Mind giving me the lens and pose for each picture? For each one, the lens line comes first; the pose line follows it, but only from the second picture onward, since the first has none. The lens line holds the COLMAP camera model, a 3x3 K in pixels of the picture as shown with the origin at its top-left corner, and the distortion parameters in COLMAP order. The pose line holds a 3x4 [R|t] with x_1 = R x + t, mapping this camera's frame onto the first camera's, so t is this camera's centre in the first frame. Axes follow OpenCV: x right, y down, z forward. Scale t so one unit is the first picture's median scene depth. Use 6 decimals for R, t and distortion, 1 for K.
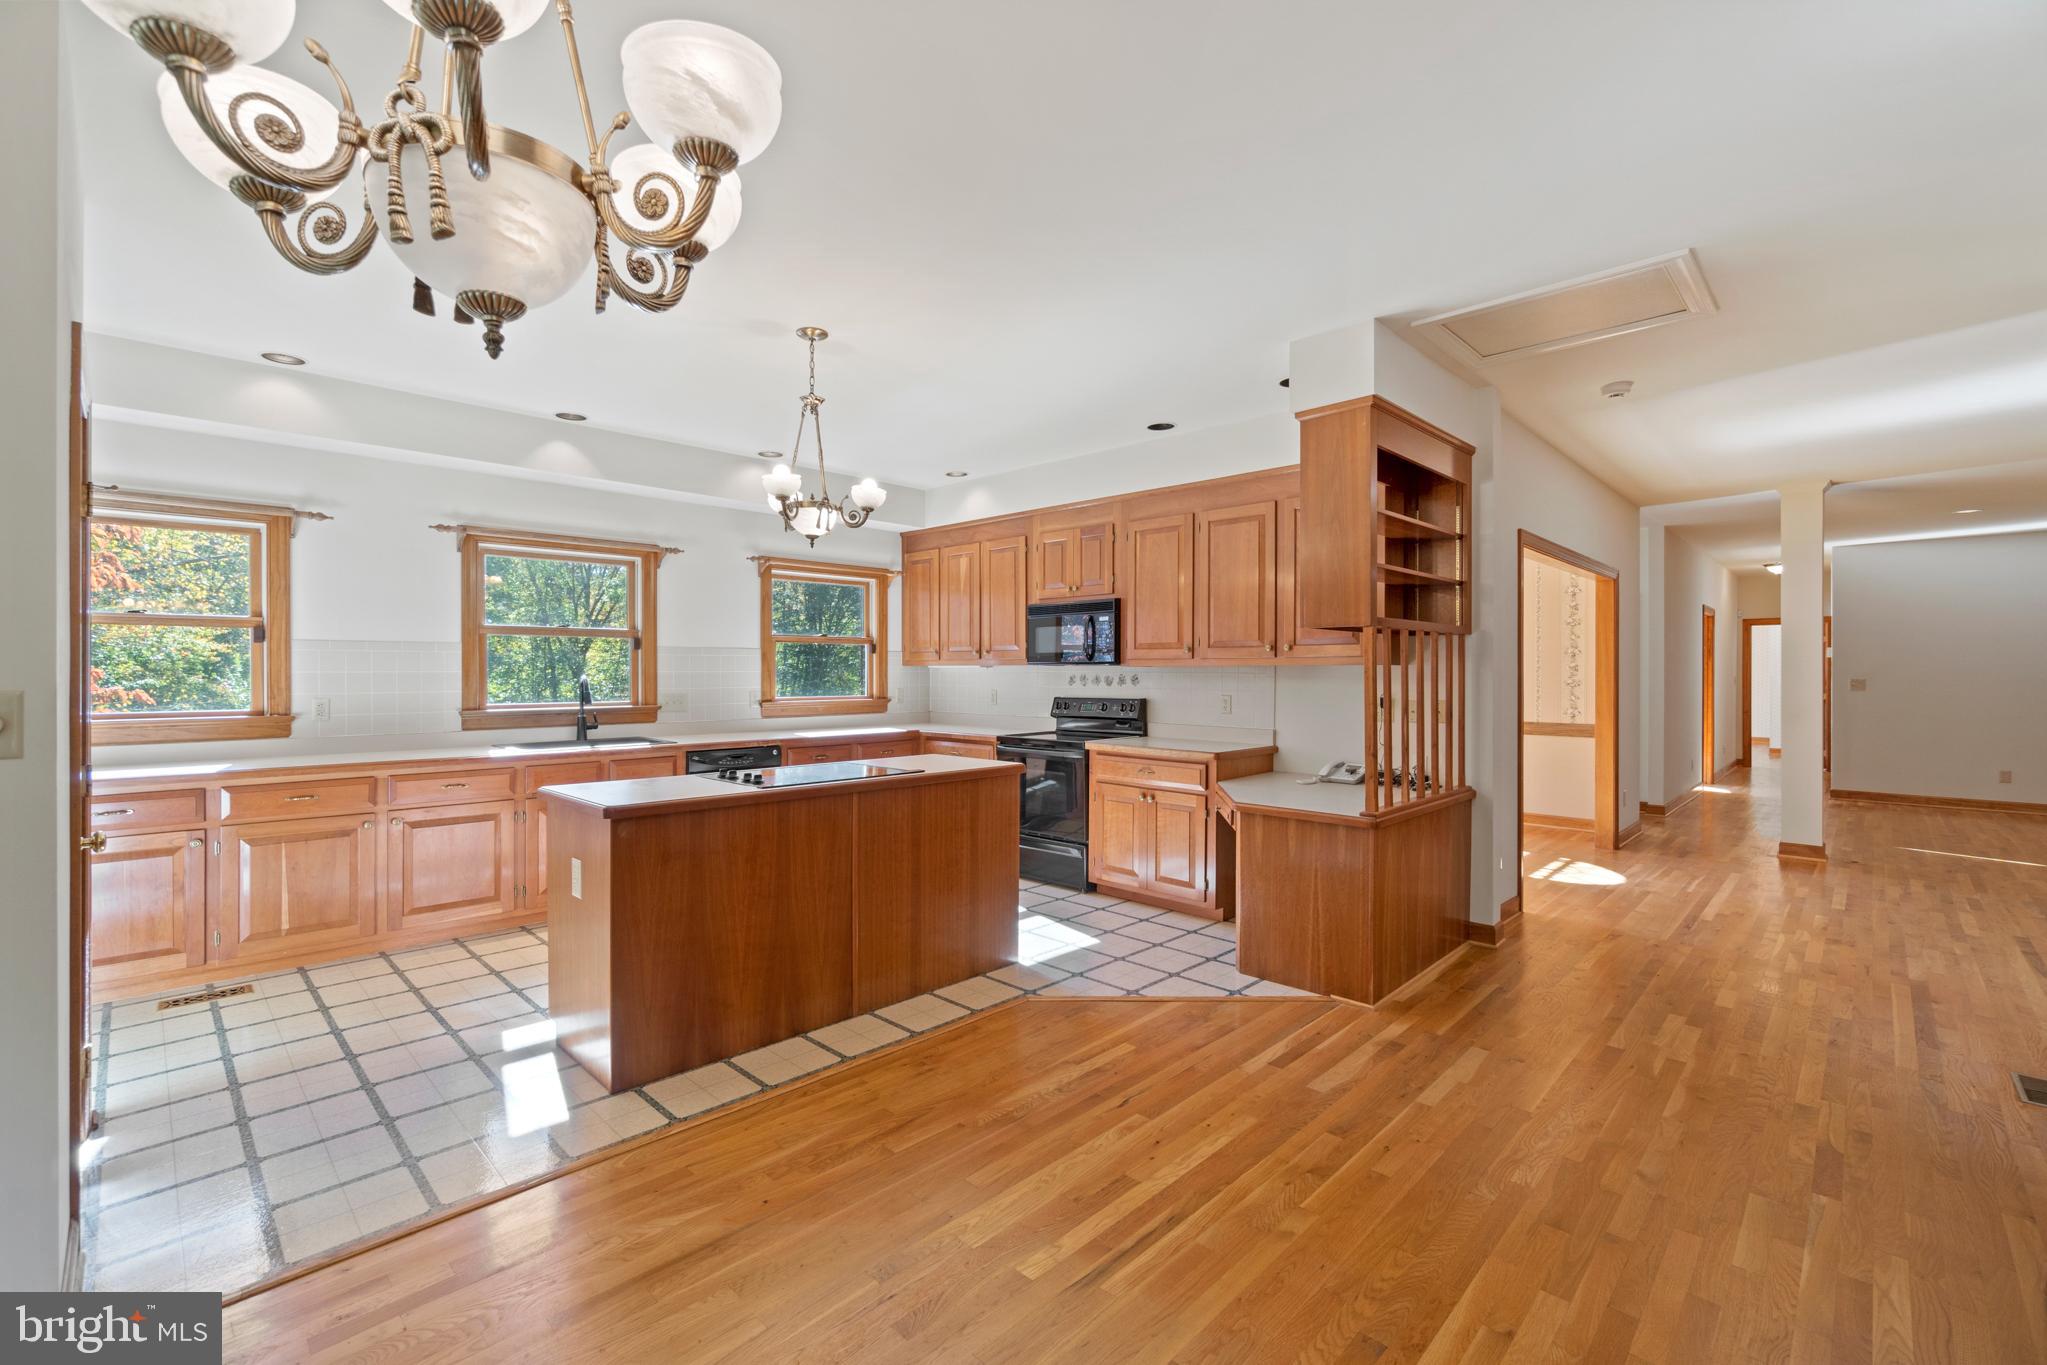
lens RADIAL K [[880.0, 0, 1024.5], [0, 880.0, 676.4], [0, 0, 1]] dist [-0.006541, 0.000810]
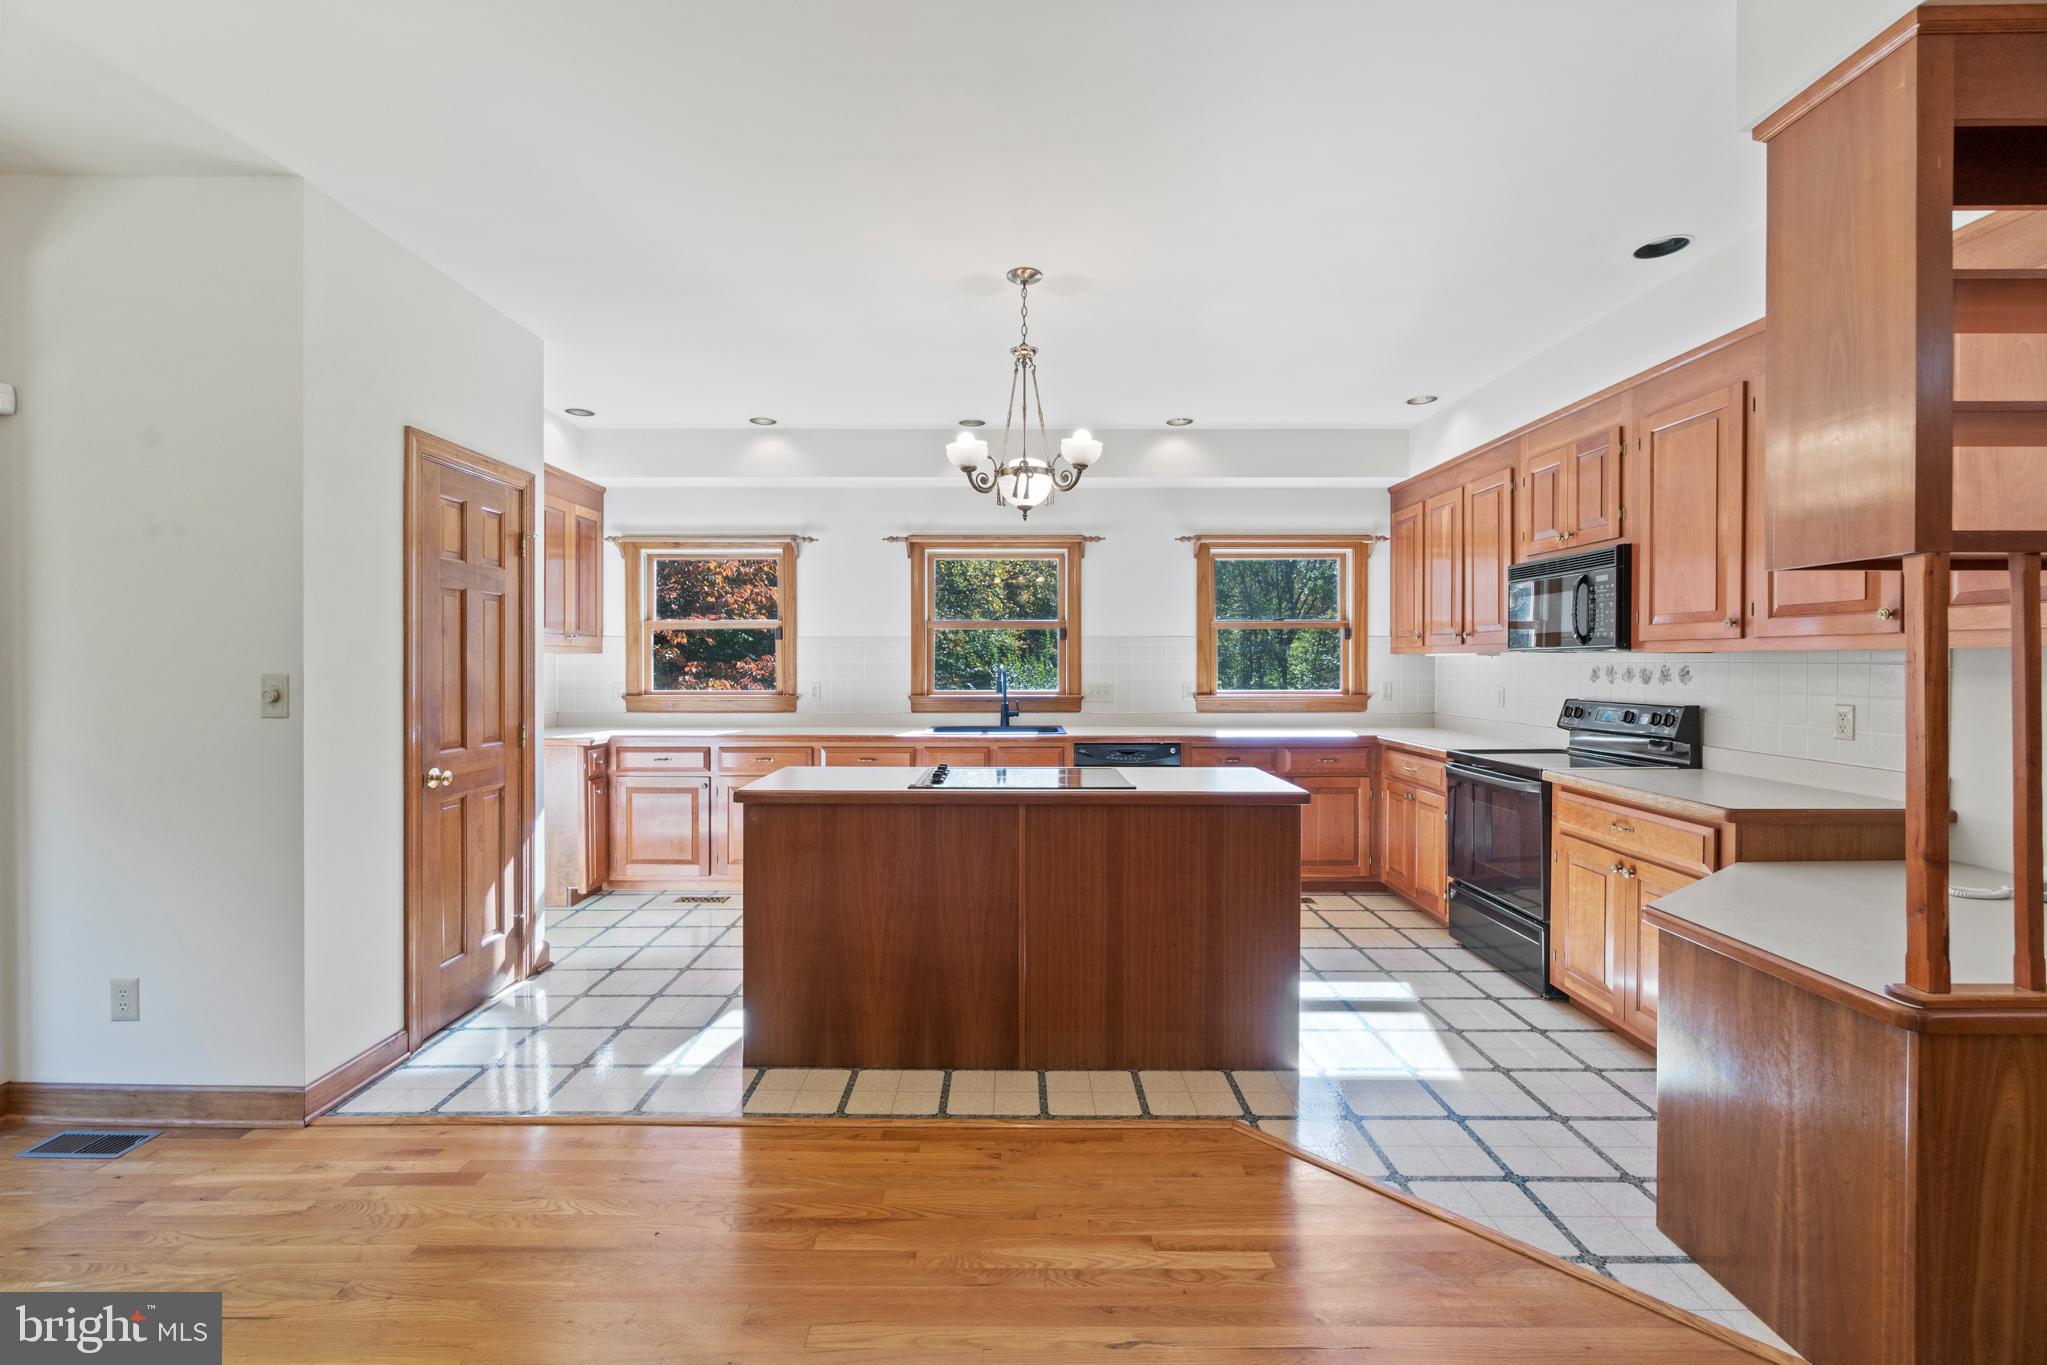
lens RADIAL K [[880.0, 0, 1017.8], [0, 880.0, 670.8], [0, 0, 1]] dist [-0.006541, 0.000810]
pose [[0.695960, 0.007172, -0.718044, 0.288966], [-0.003353, 0.999972, 0.006738, -0.001759], [0.718072, -0.002282, 0.695965, 0.288788]]
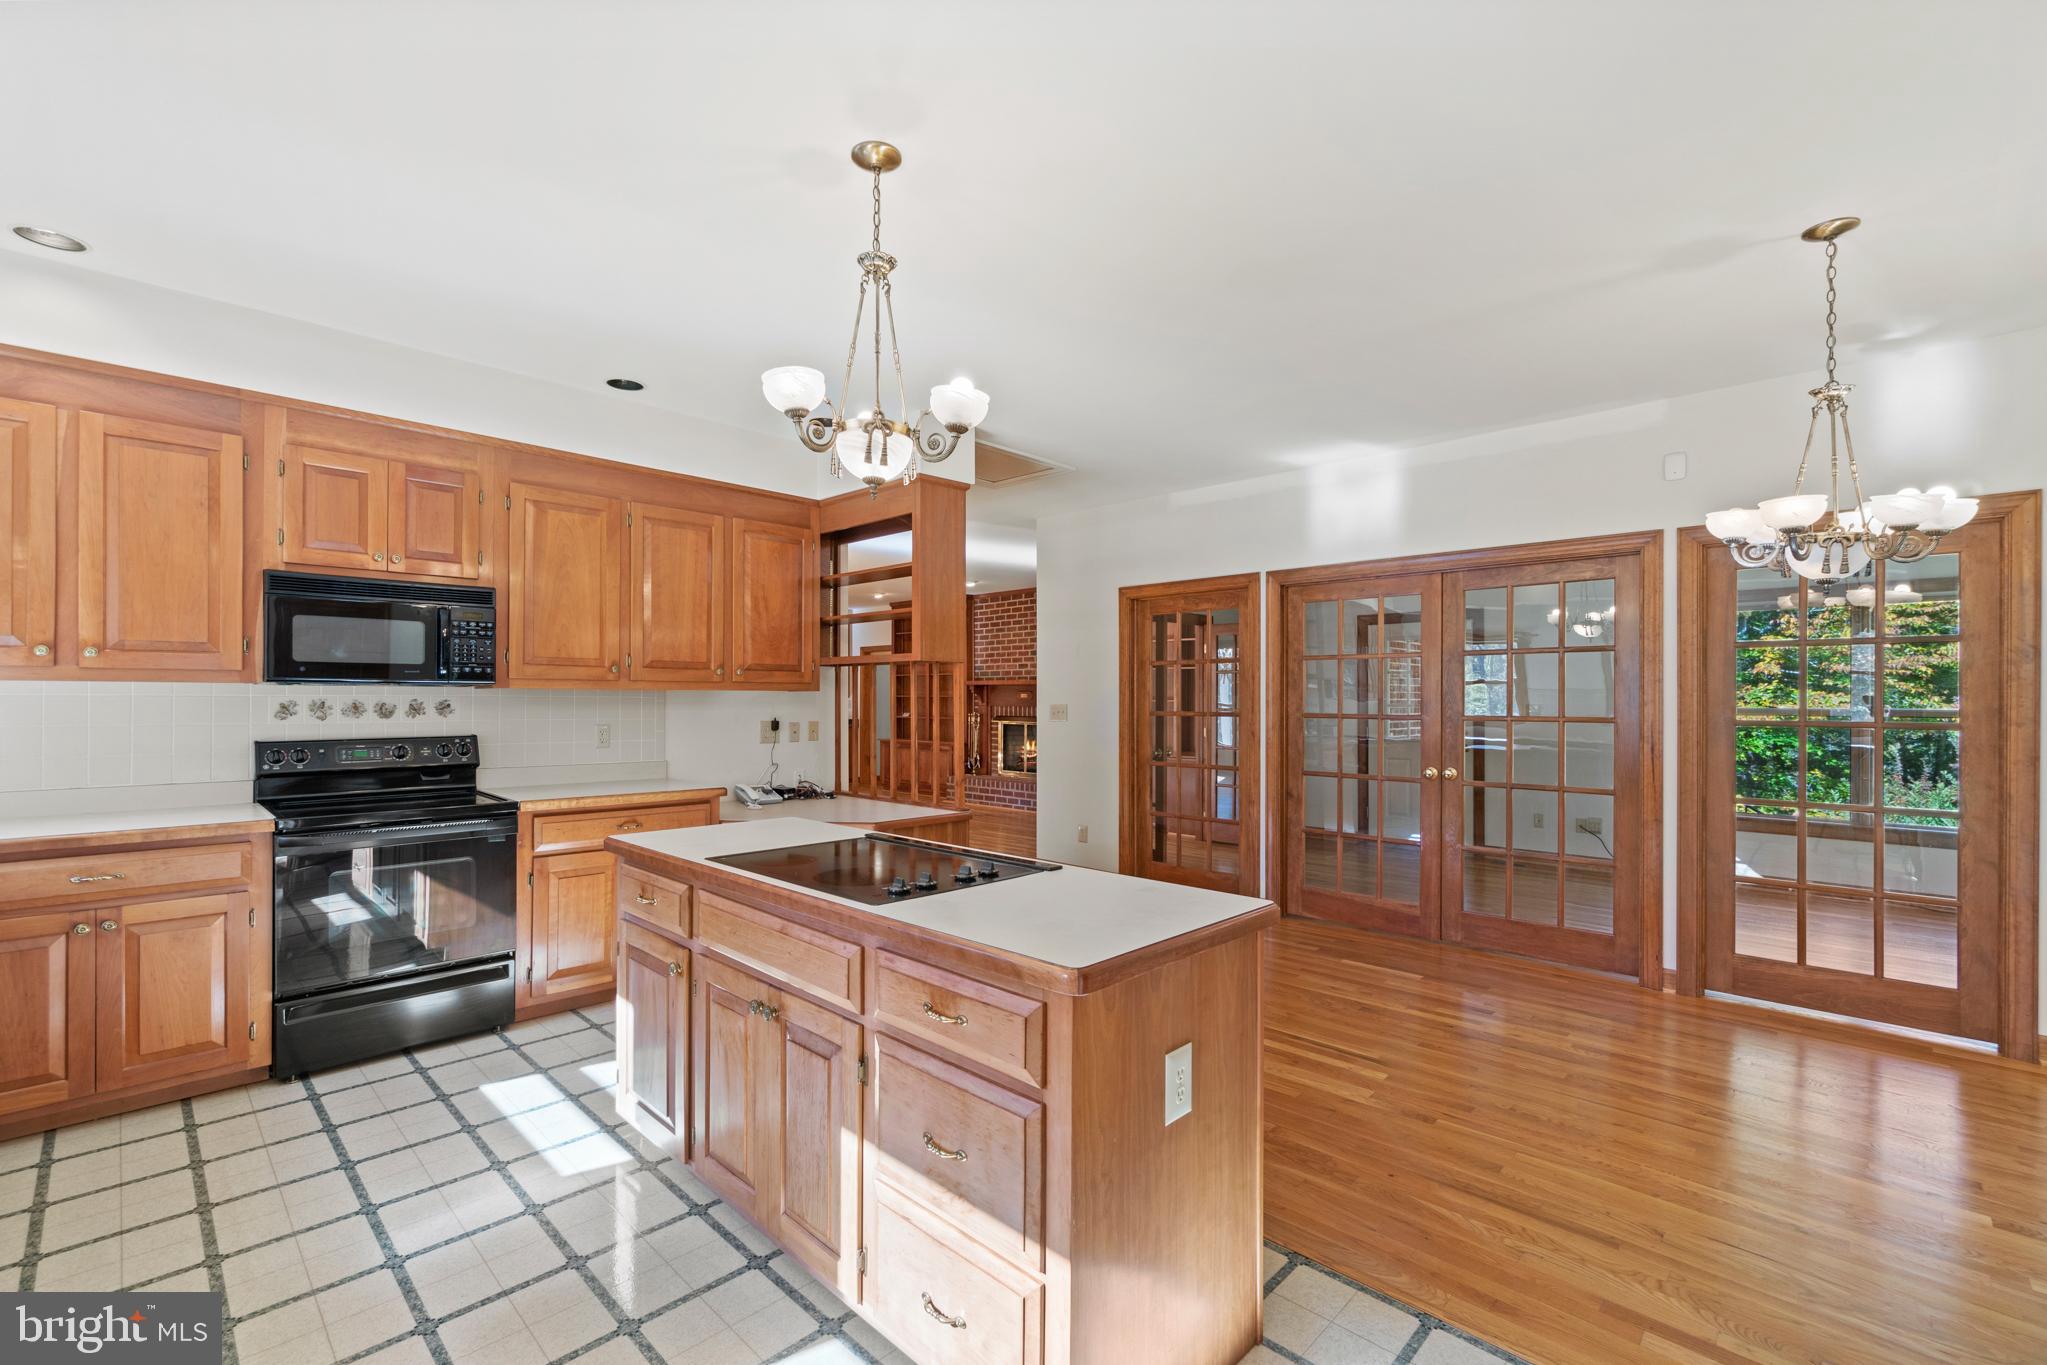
lens RADIAL K [[880.0, 0, 1018.2], [0, 880.0, 690.3], [0, 0, 1]] dist [-0.006541, 0.000810]
pose [[0.004297, 0.012890, 0.999908, -0.647452], [0.003514, 0.999911, -0.012906, 0.000743], [-0.999985, 0.003569, 0.004251, 0.671217]]
